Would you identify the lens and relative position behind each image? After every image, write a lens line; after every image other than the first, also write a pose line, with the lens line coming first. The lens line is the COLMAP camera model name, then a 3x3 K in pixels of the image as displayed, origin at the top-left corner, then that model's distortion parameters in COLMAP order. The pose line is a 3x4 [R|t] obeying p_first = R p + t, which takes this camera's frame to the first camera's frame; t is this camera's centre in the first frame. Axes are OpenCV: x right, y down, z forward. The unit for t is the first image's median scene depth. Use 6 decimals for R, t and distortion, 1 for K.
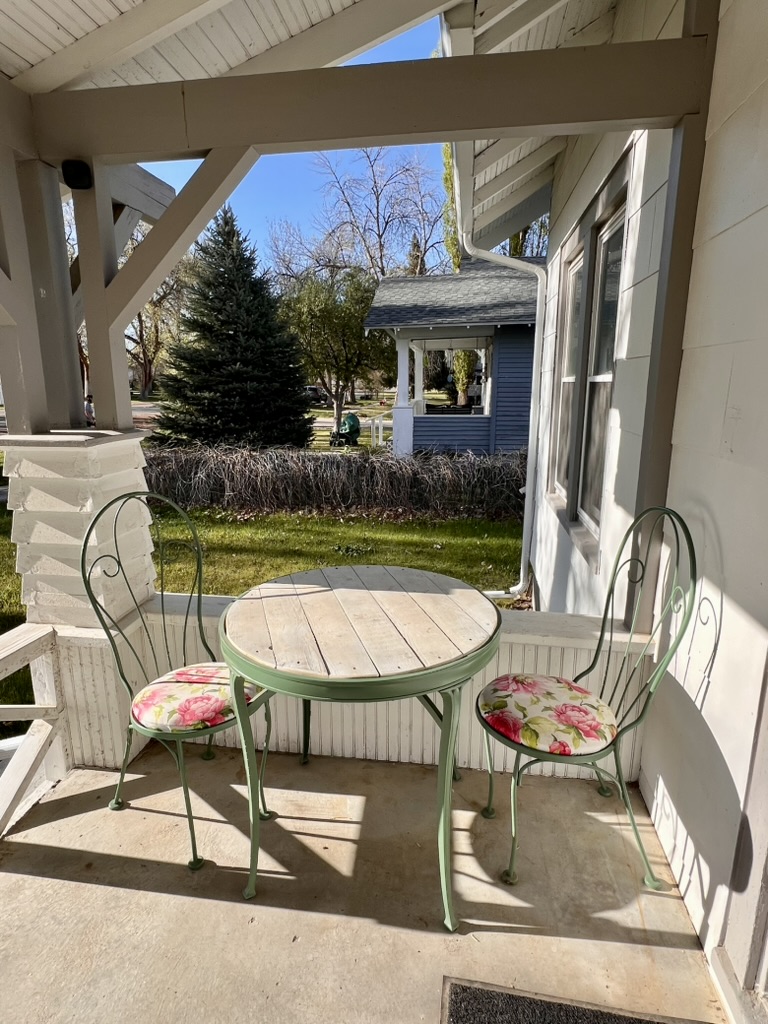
lens RADIAL K [[551.9, 0, 385.0], [0, 551.9, 509.0], [0, 0, 1]] dist [-0.002975, -0.000404]
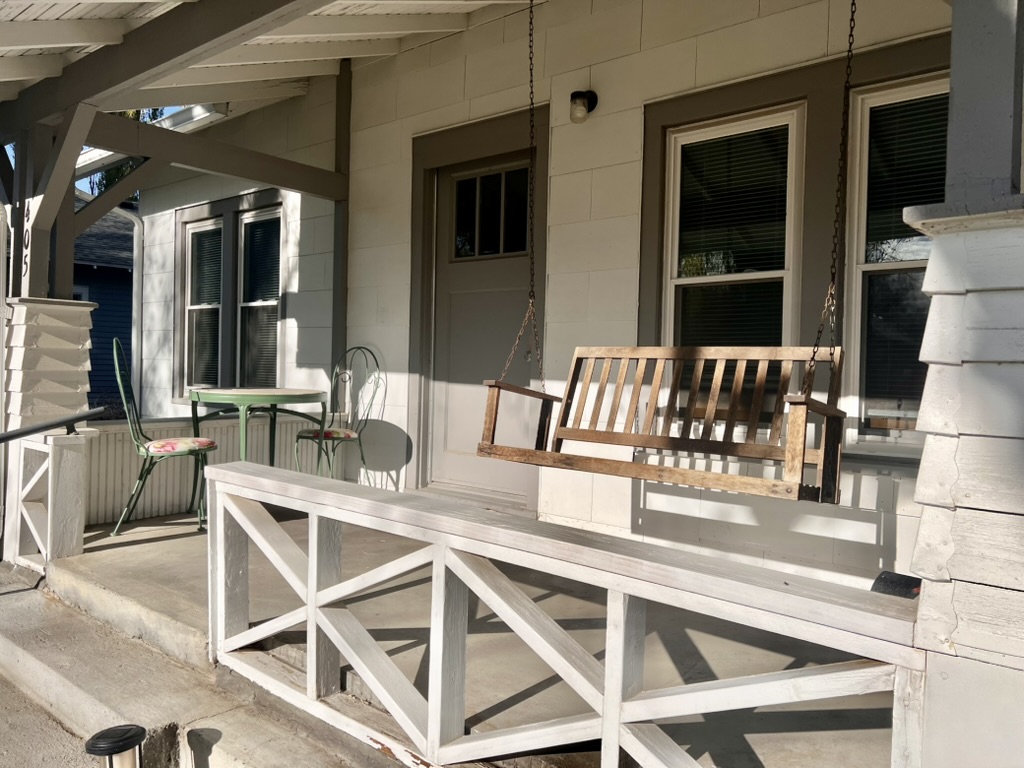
lens RADIAL K [[769.7, 0, 511.1], [0, 769.7, 381.3], [0, 0, 1]] dist [-0.000358, 0.000356]
pose [[0.523146, -0.001681, 0.852241, -1.722150], [0.161779, 0.982012, -0.097370, 0.494189], [-0.836747, 0.188813, 0.514008, -1.112648]]
